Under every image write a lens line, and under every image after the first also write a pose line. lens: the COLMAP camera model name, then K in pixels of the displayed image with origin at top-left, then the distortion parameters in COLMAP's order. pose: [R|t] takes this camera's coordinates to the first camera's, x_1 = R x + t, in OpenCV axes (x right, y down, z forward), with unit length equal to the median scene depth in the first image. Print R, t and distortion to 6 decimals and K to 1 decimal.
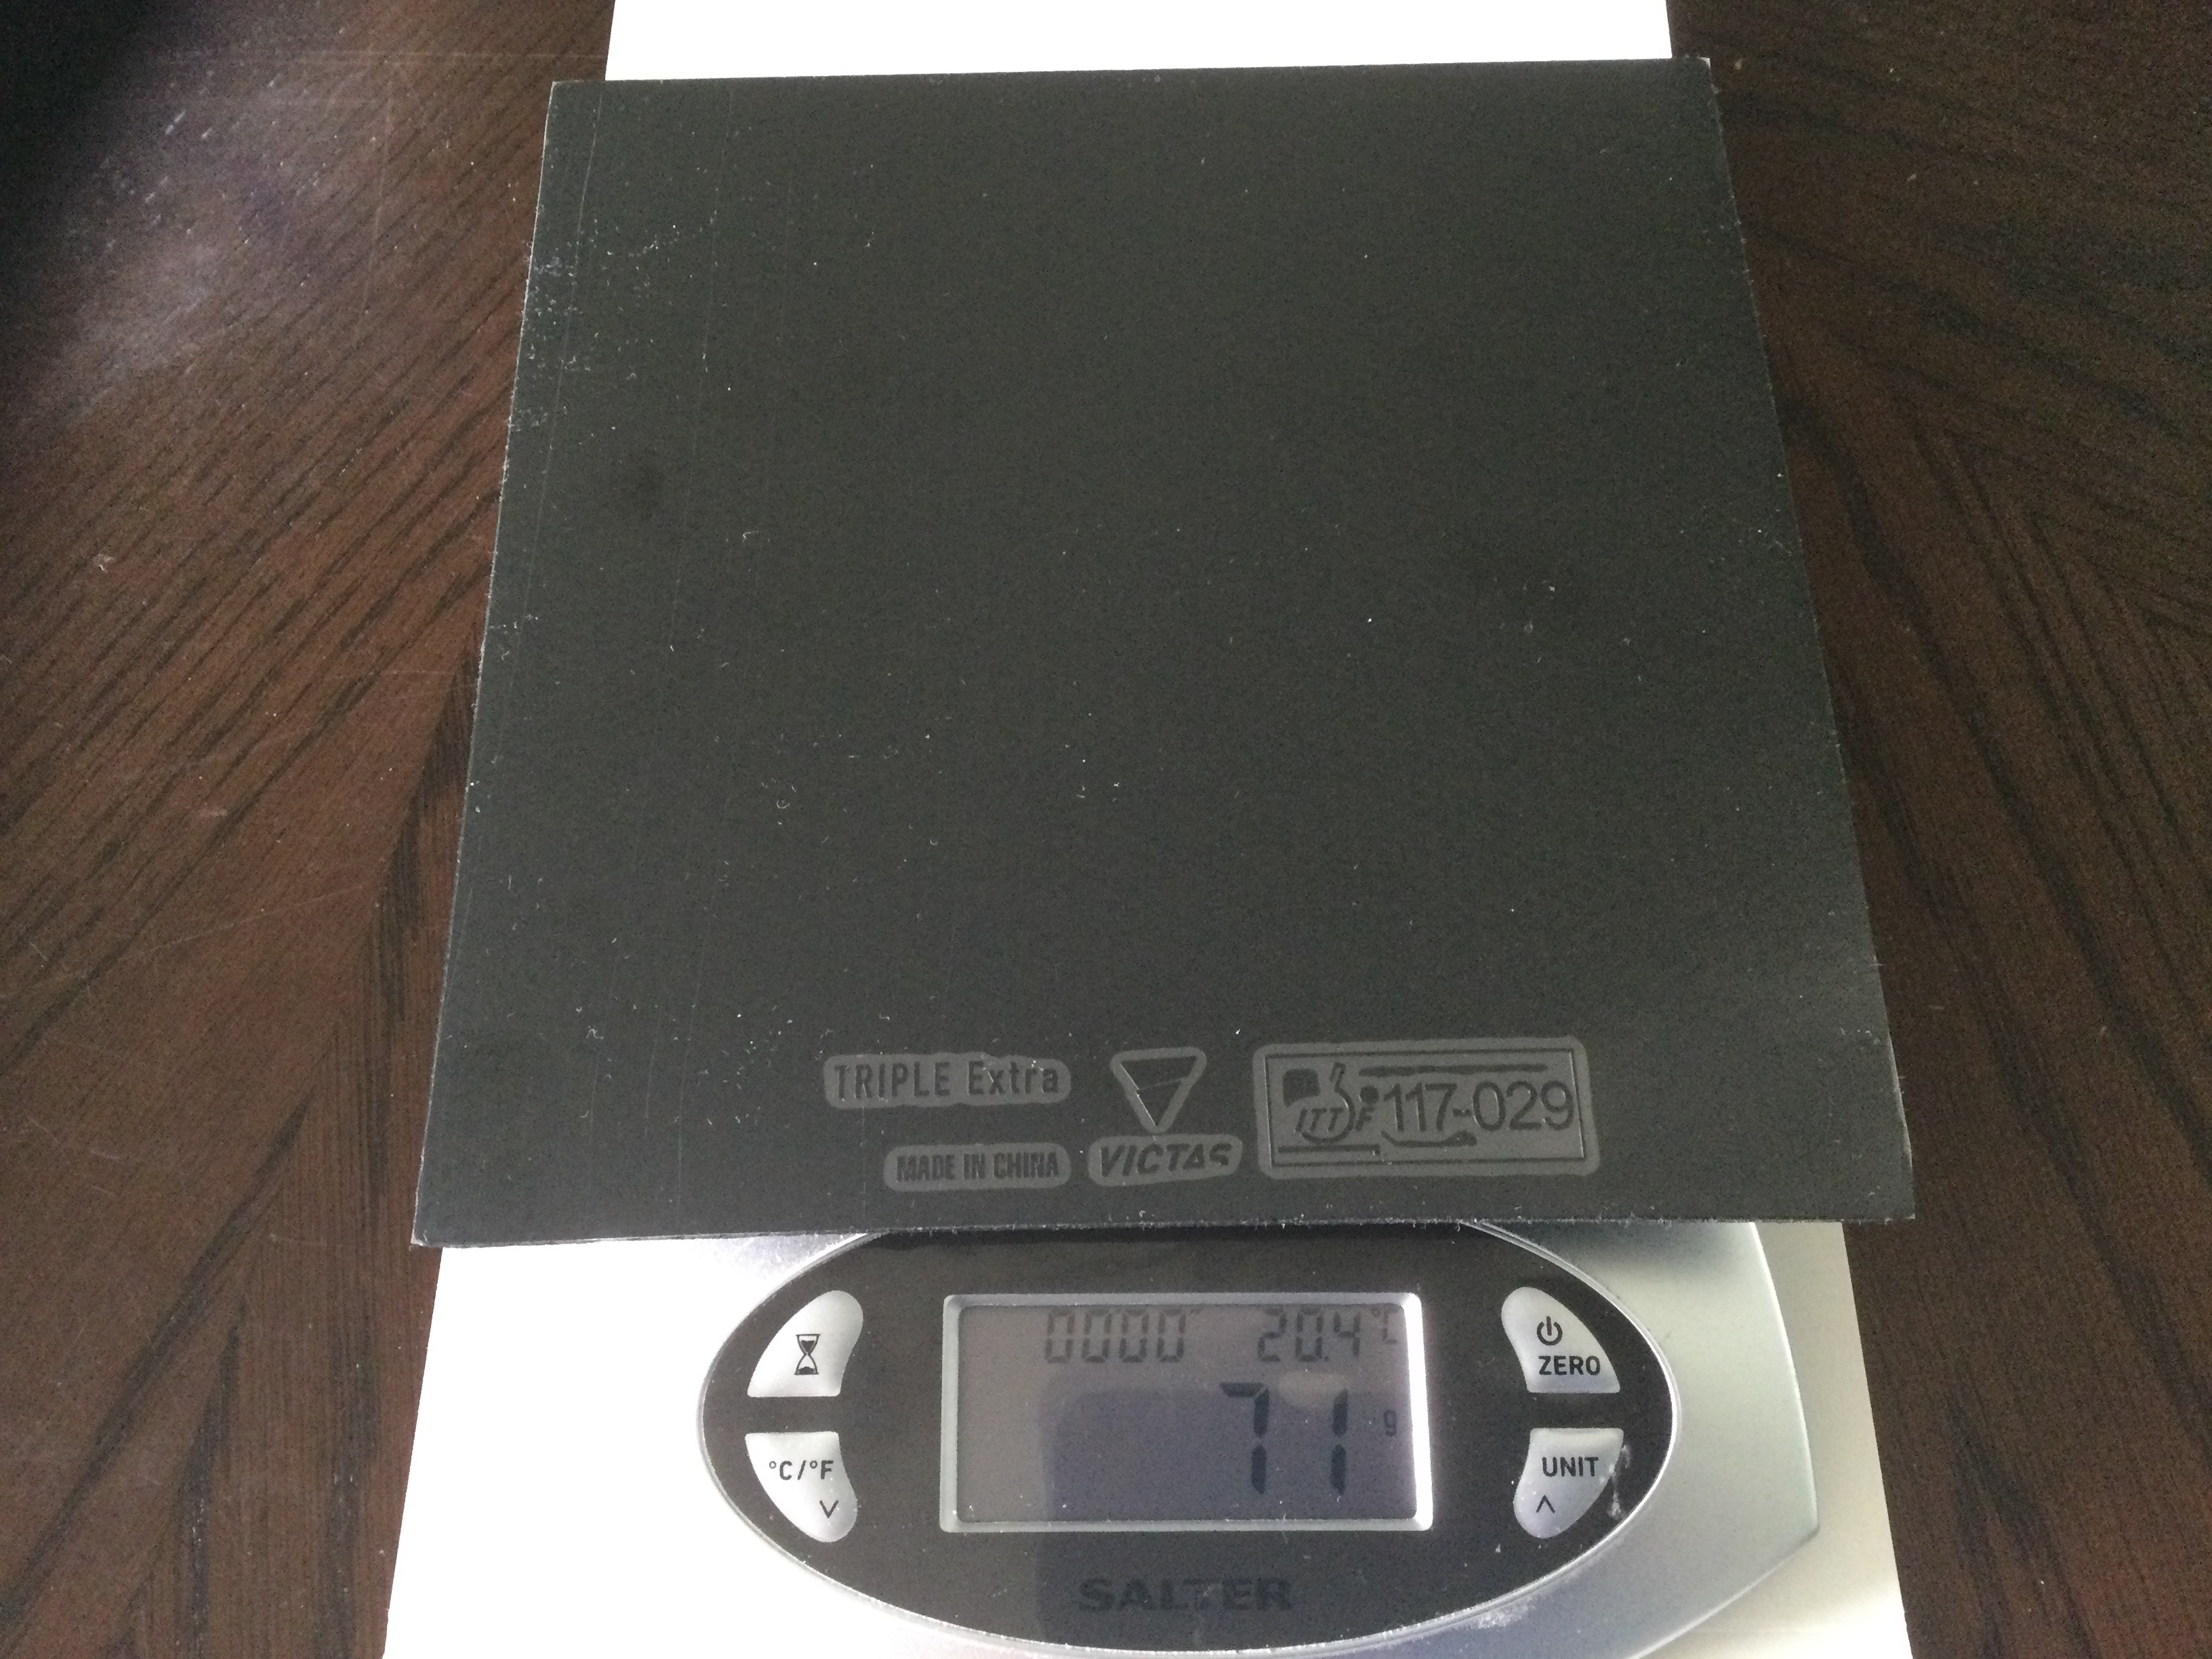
lens RADIAL K [[2040.2, 0, 1112.7], [0, 2040.2, 843.5], [0, 0, 1]] dist [-0.046427, 0.000000]
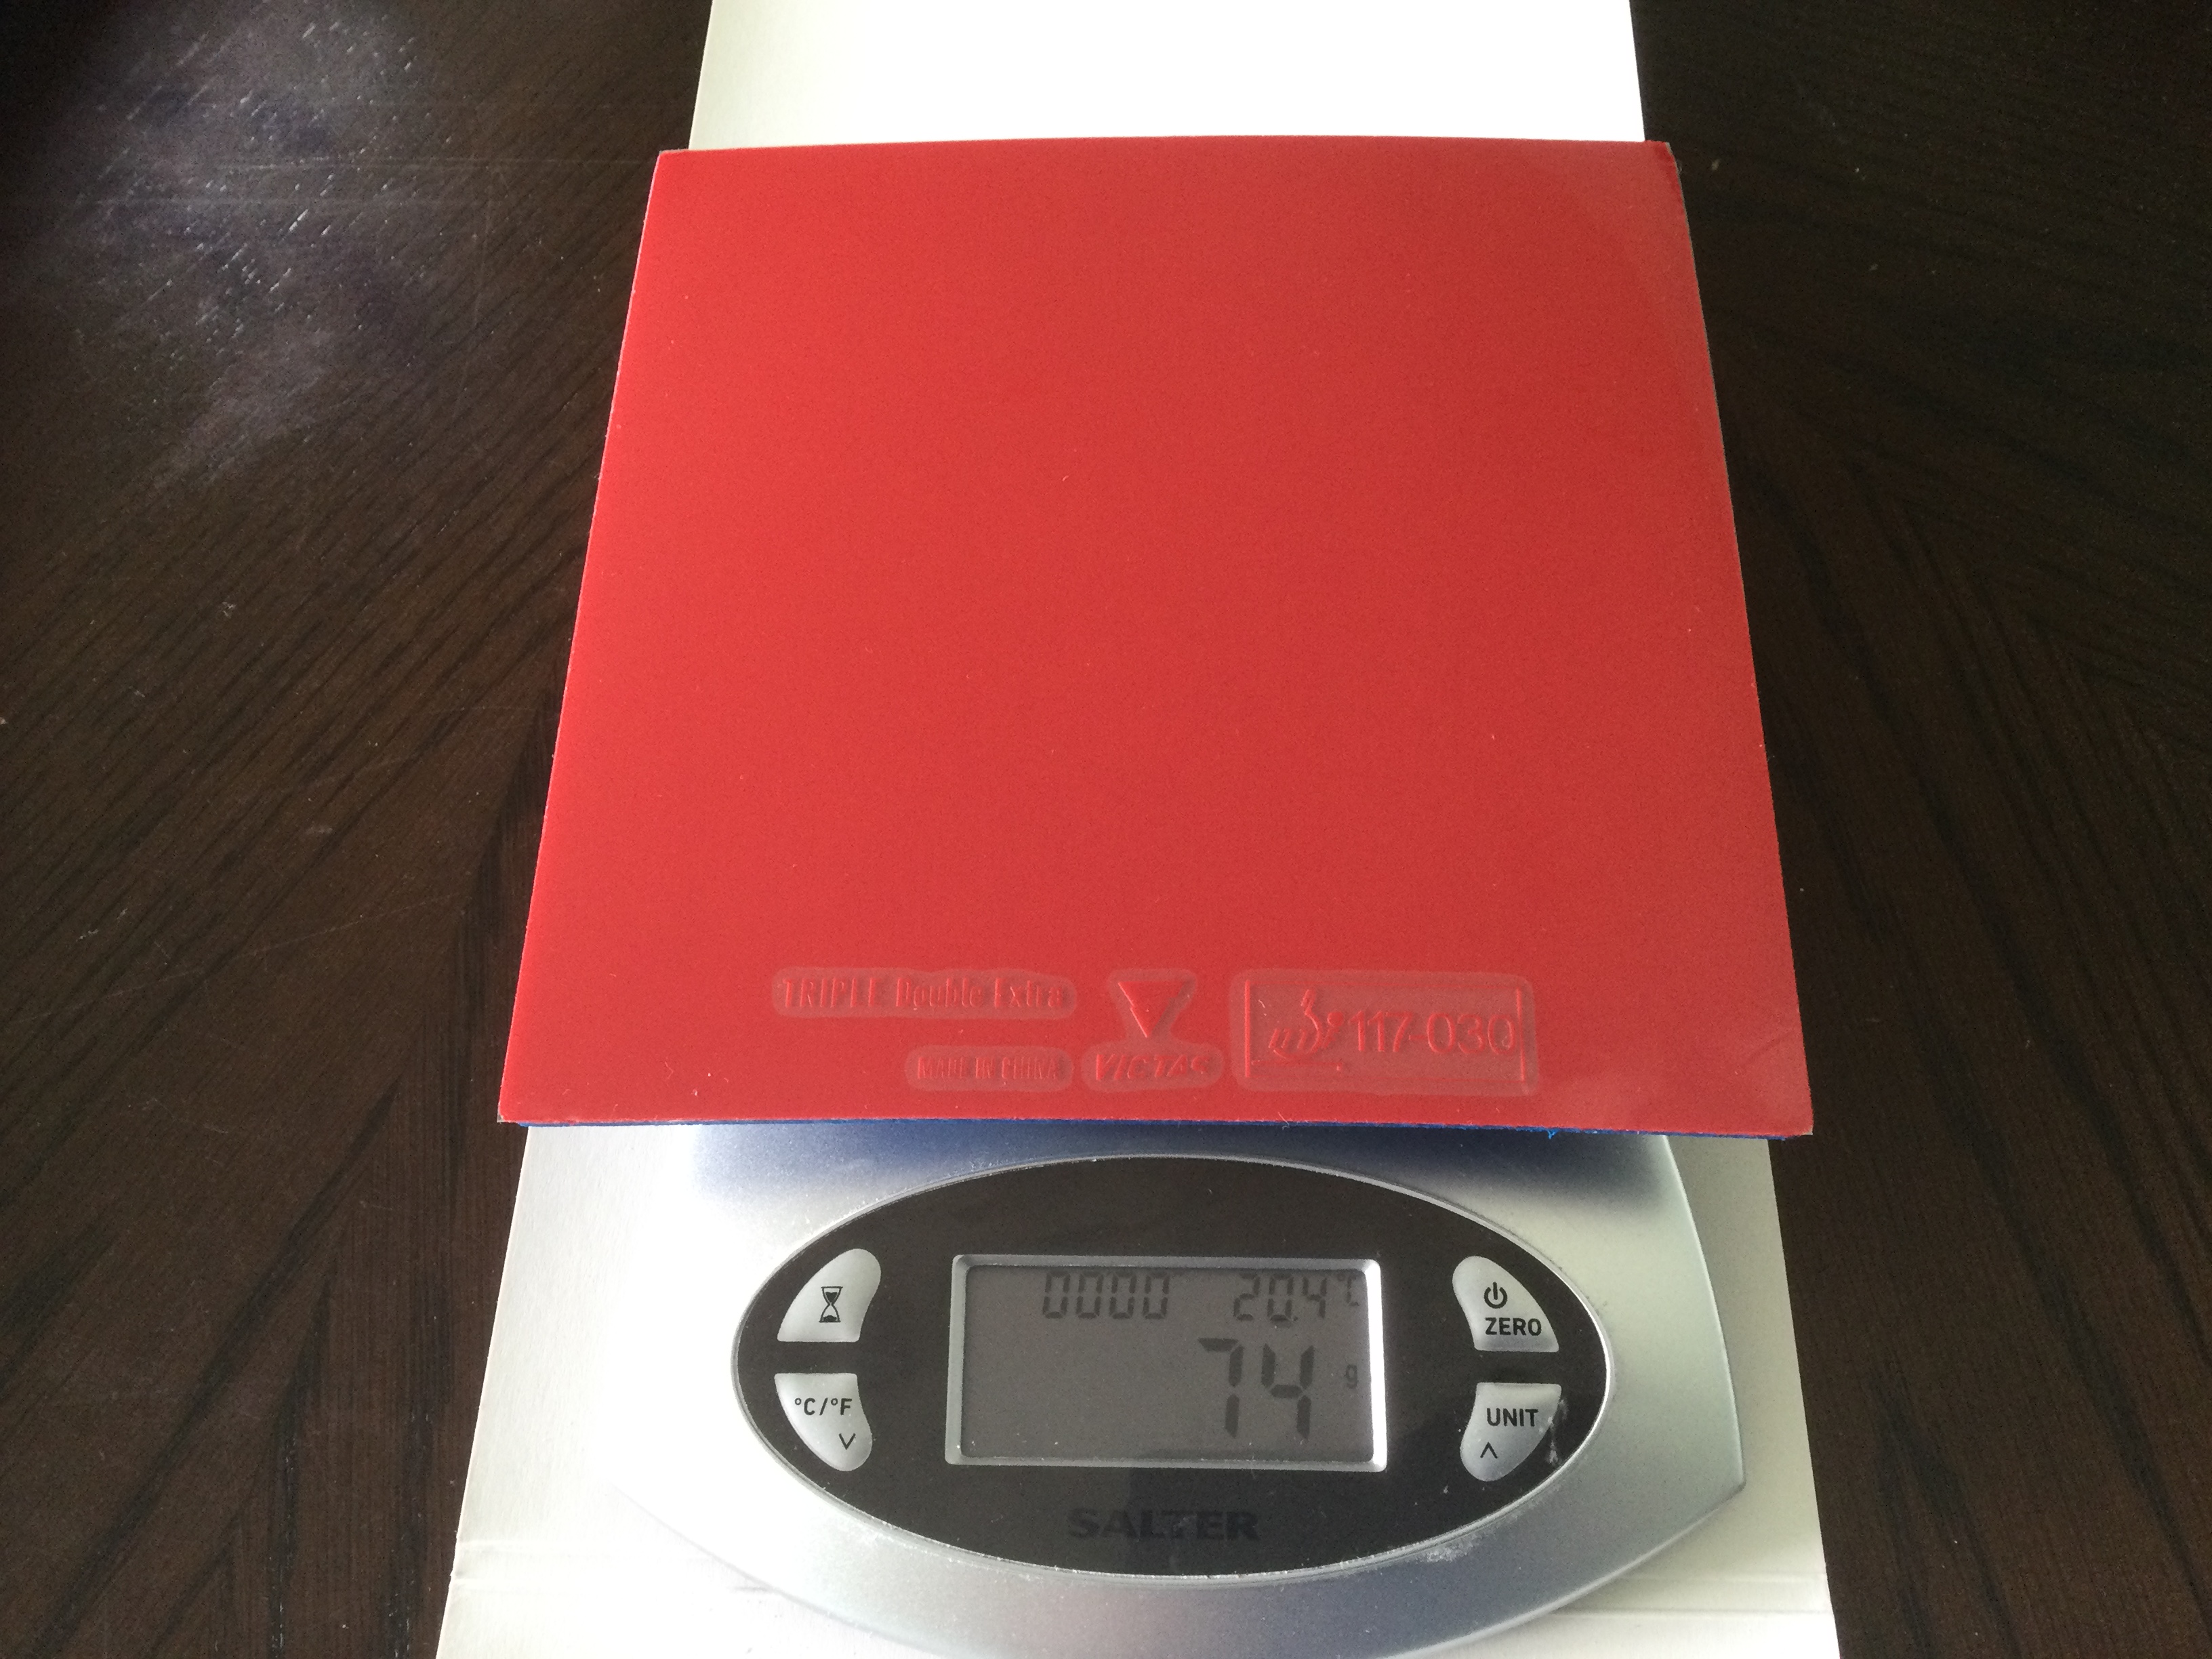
lens RADIAL K [[2040.2, 0, 1101.9], [0, 2040.2, 816.6], [0, 0, 1]] dist [-0.046427, 0.000000]
pose [[0.999141, 0.008897, -0.040462, 0.038998], [-0.010958, 0.998638, -0.051004, 0.034338], [0.039953, 0.051404, 0.997878, -0.120544]]
